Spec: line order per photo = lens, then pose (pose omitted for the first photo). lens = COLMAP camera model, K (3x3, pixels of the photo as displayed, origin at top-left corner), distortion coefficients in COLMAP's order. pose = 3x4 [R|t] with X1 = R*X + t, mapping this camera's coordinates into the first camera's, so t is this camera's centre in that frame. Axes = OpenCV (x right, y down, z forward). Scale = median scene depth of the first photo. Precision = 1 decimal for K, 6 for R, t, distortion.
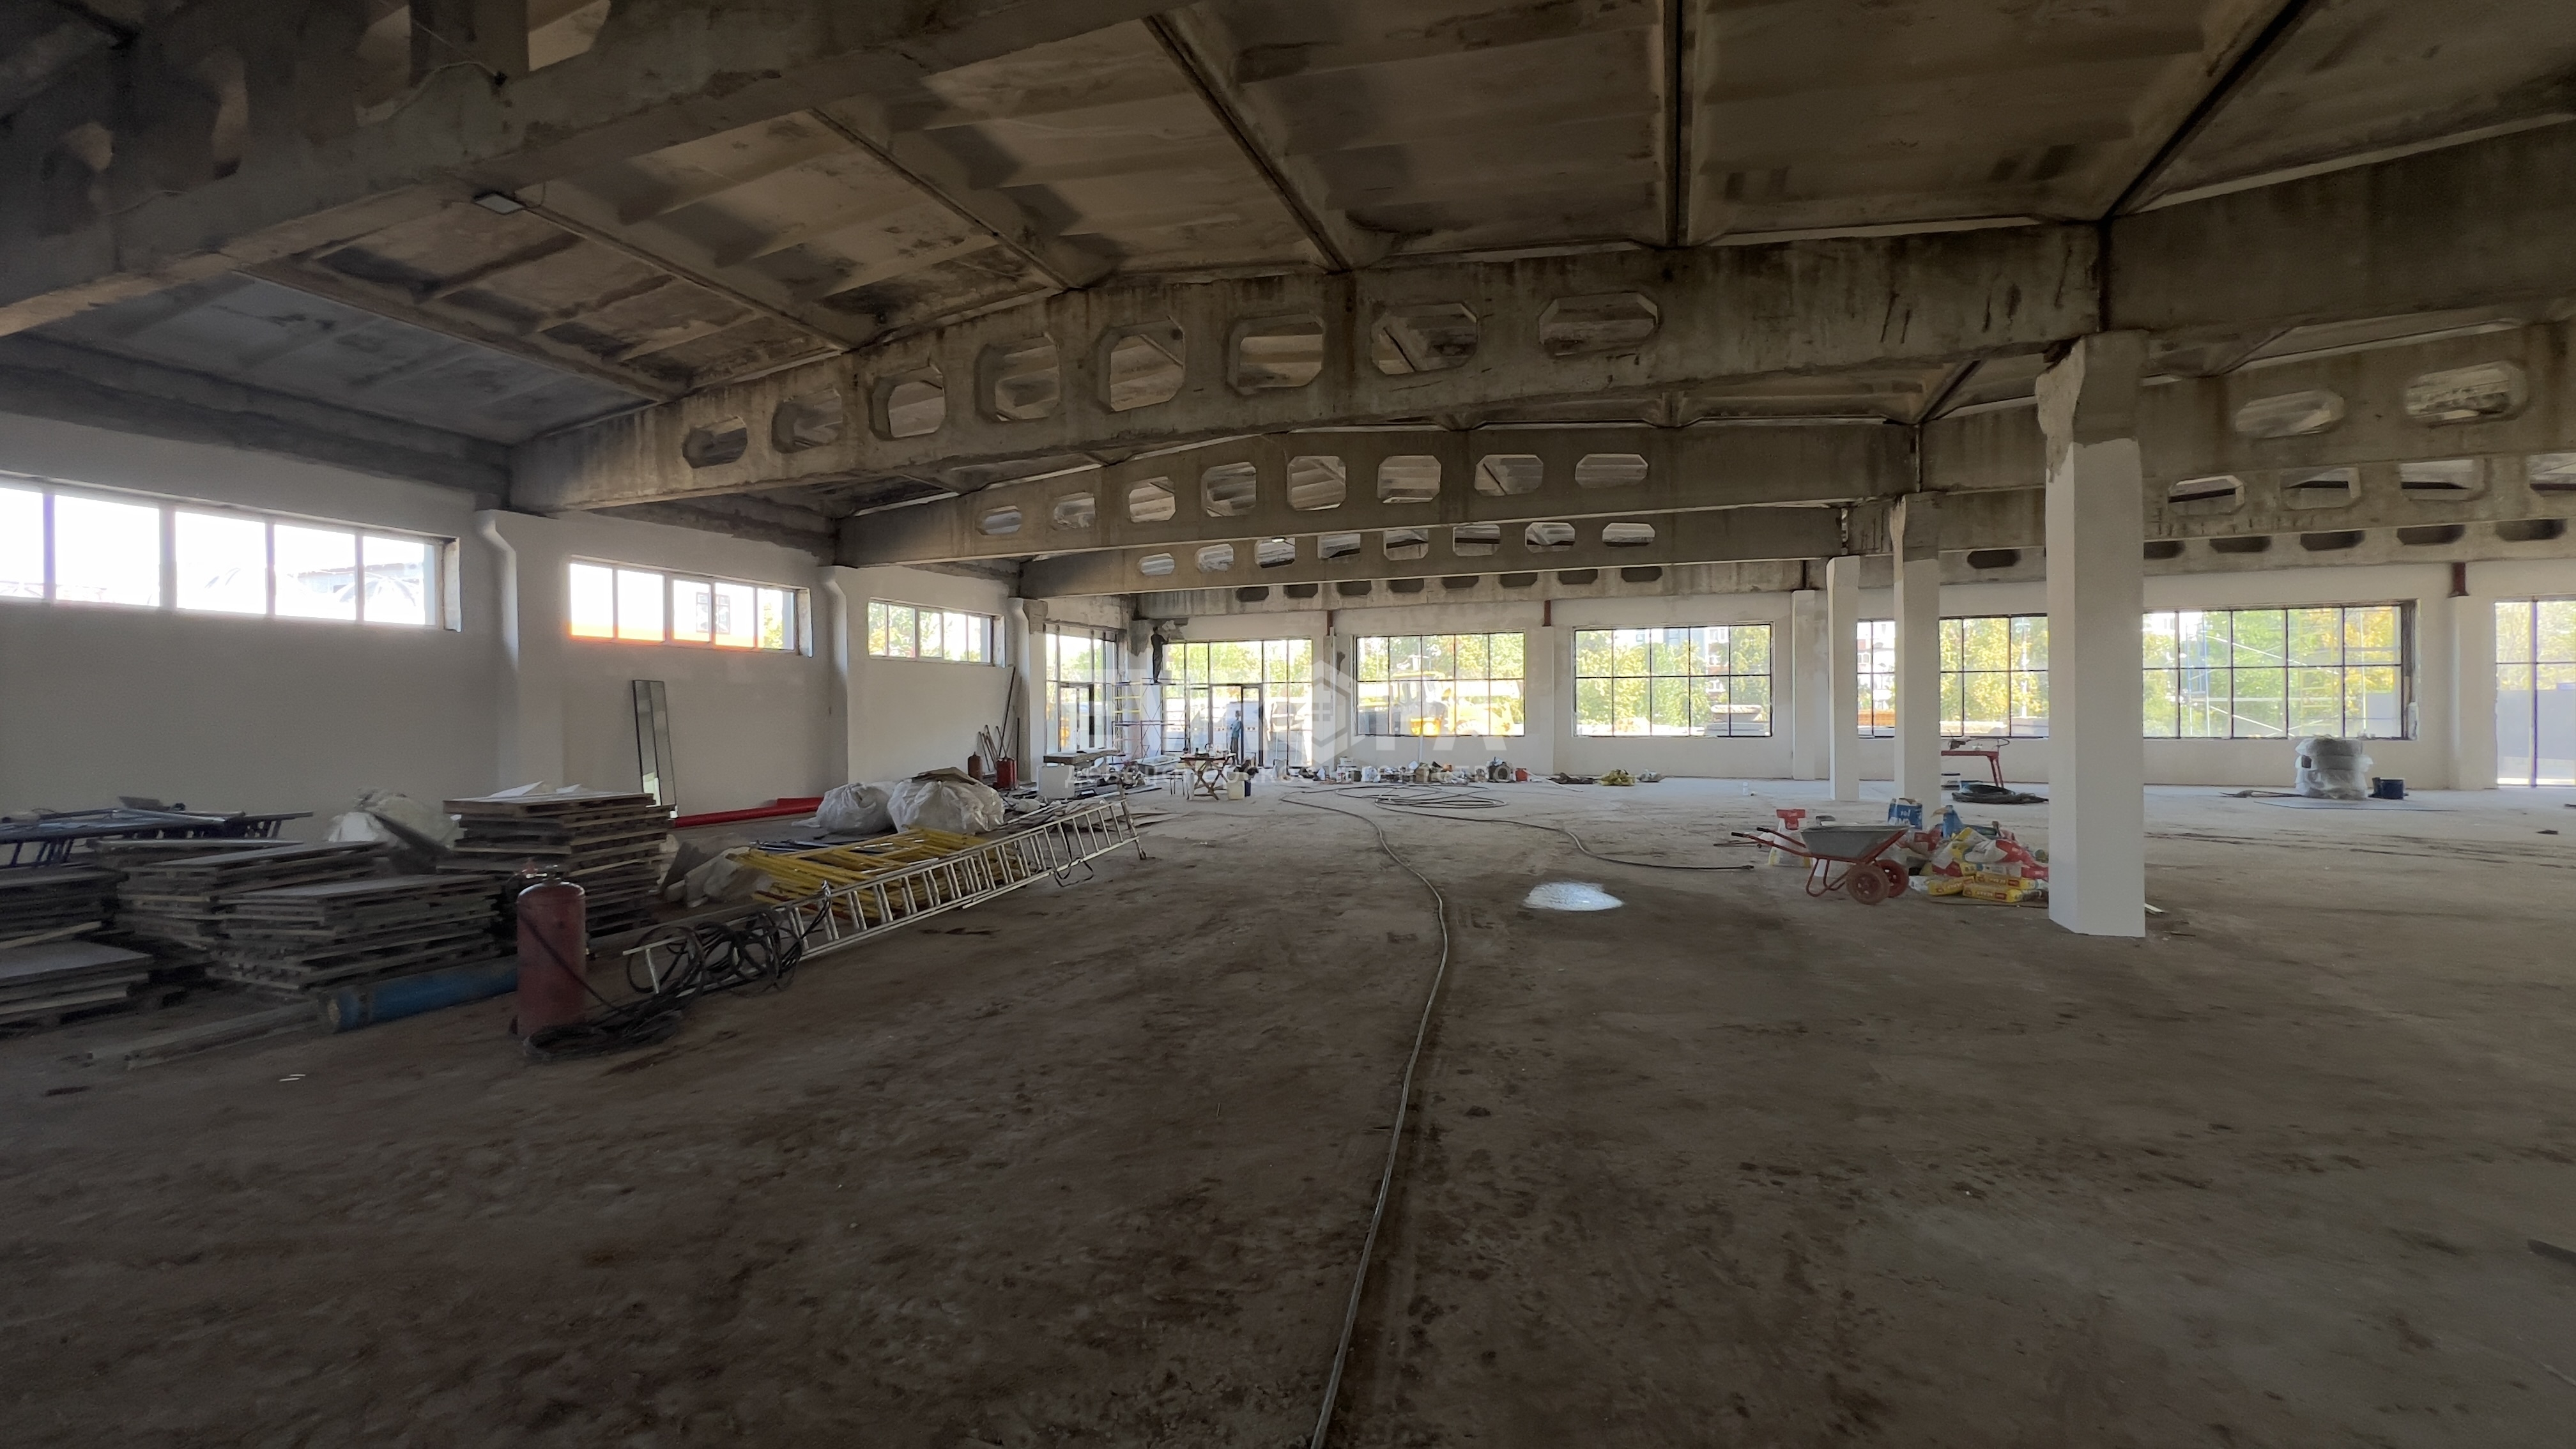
lens RADIAL K [[1032.1, 0, 1278.3], [0, 1032.1, 720.0], [0, 0, 1]] dist [-0.002883, 0.001048]
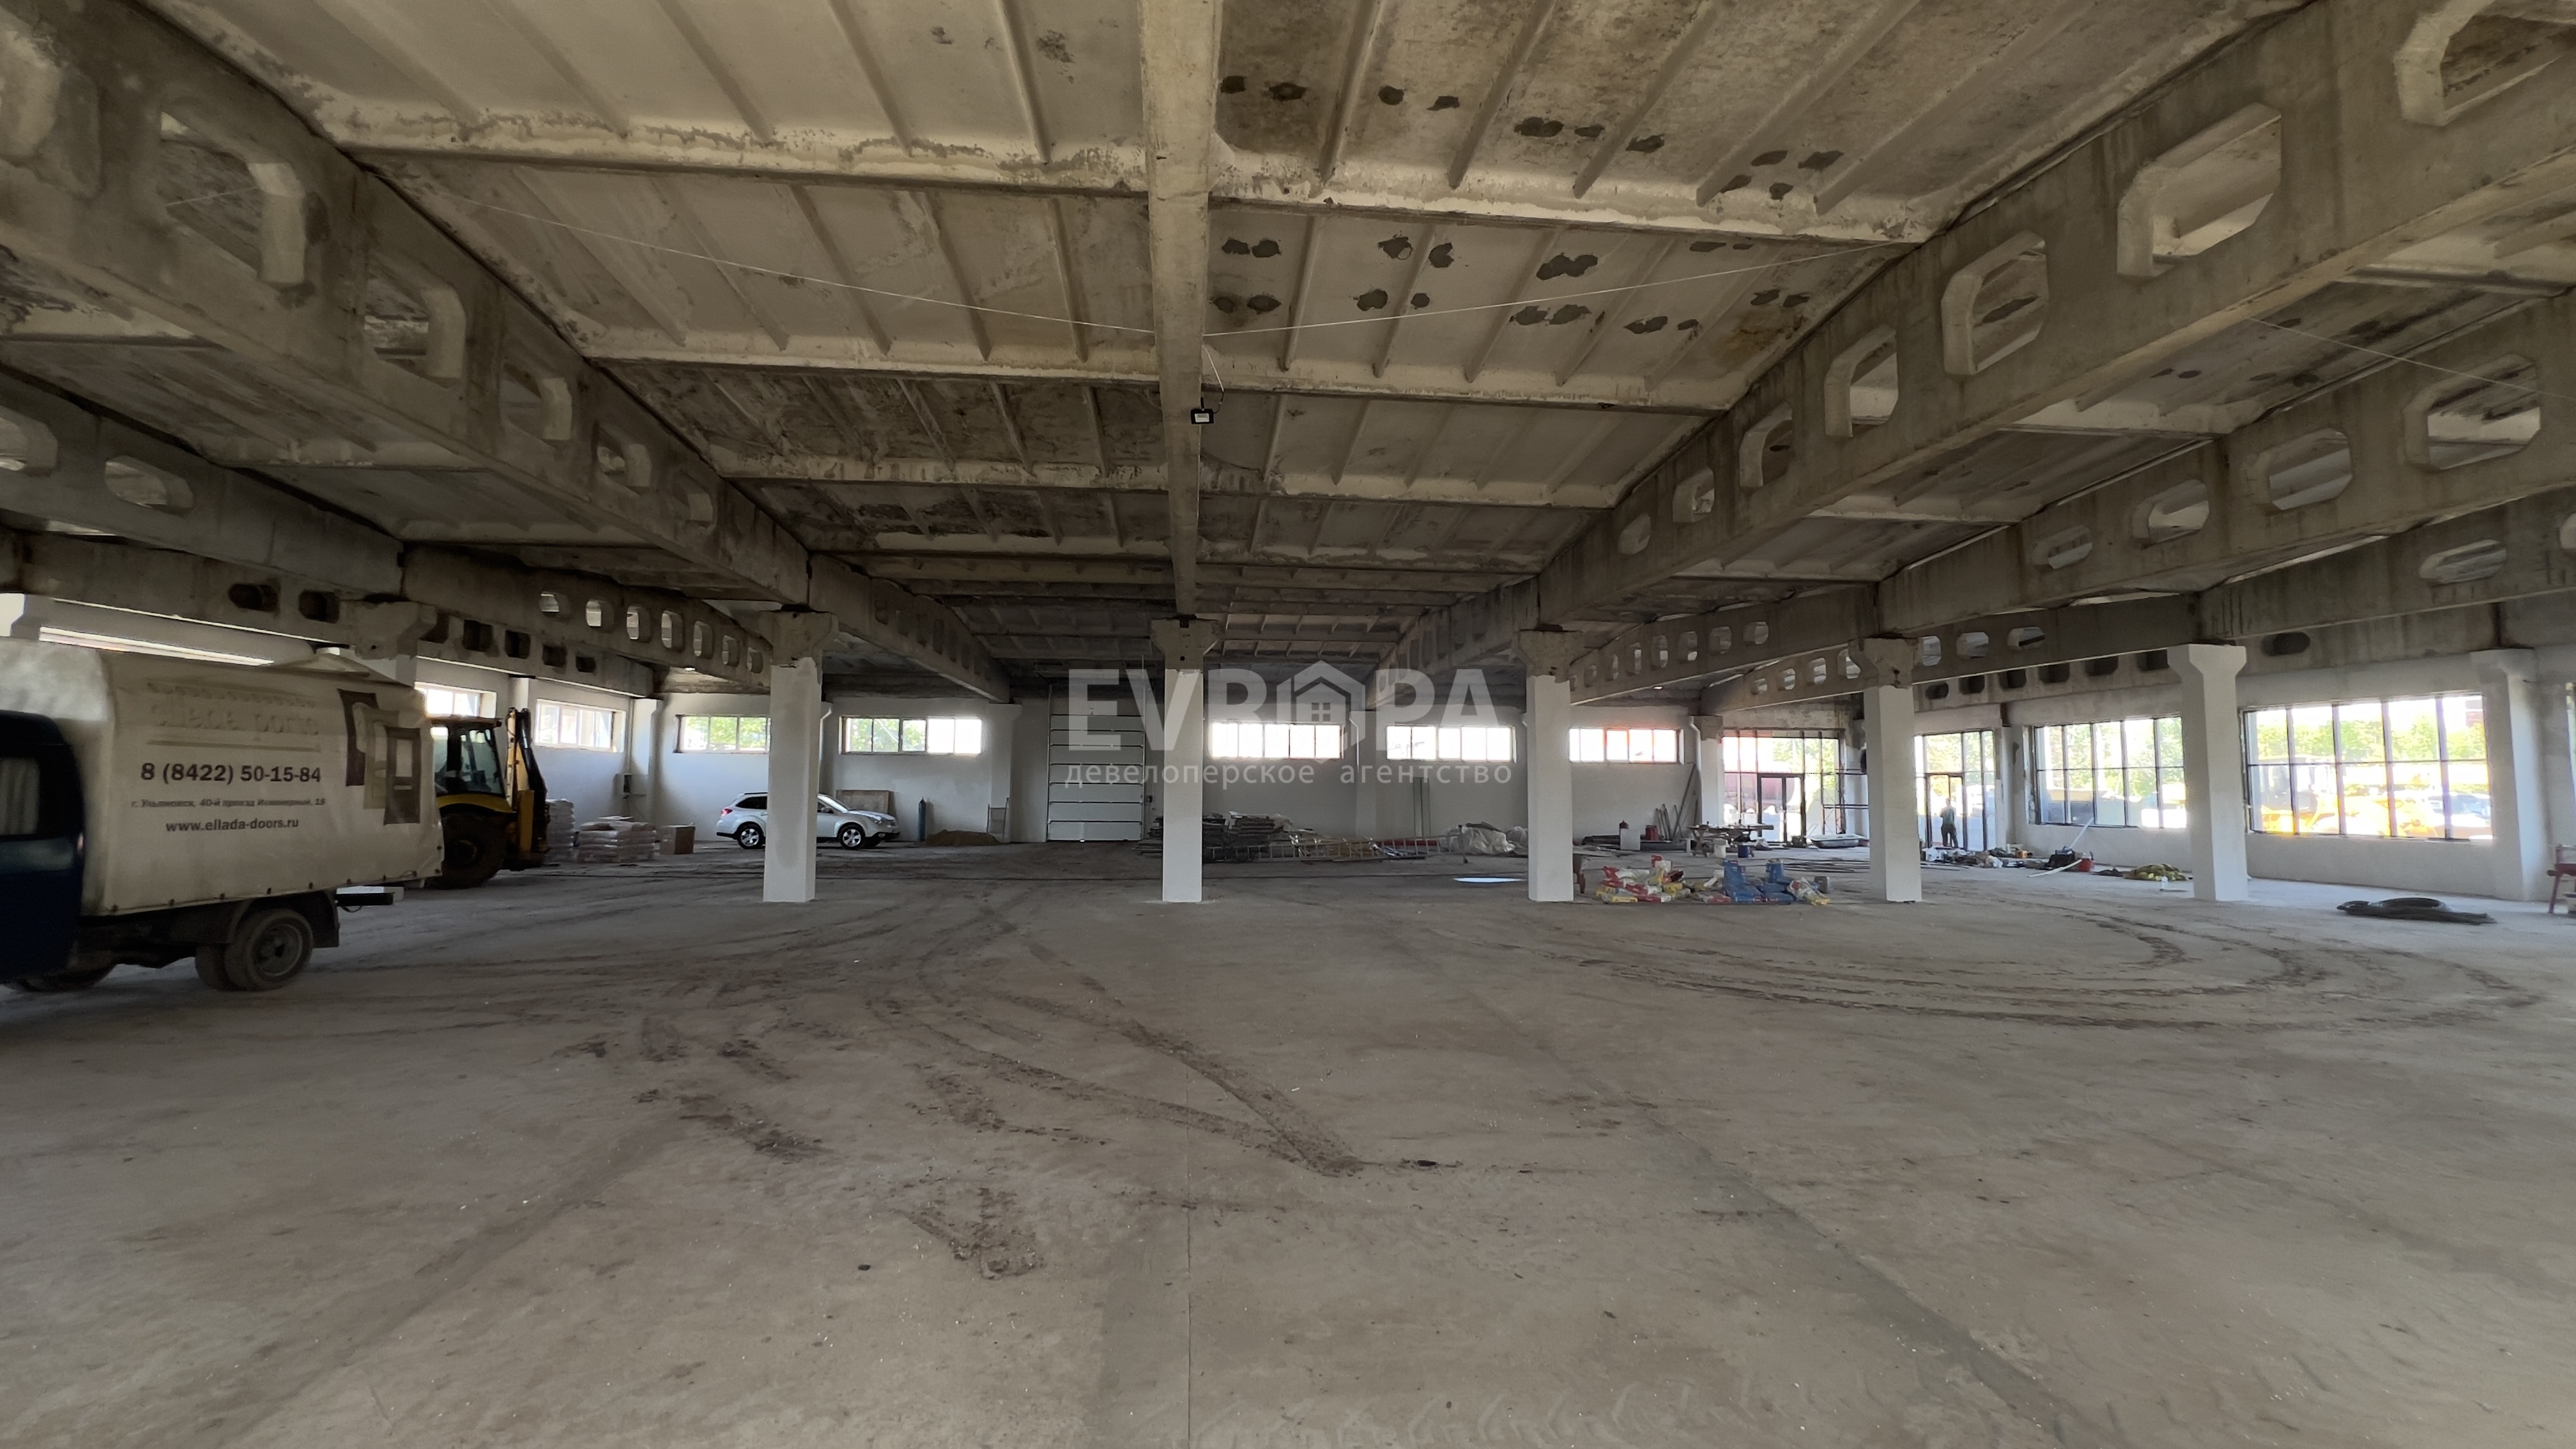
lens RADIAL K [[1032.1, 0, 1280.1], [0, 1032.1, 718.4], [0, 0, 1]] dist [-0.002883, 0.001048]
pose [[0.433253, -0.053963, -0.899656, 2.004769], [-0.020036, 0.997383, -0.069474, -0.009072], [0.901050, 0.048125, 0.431037, -0.350911]]
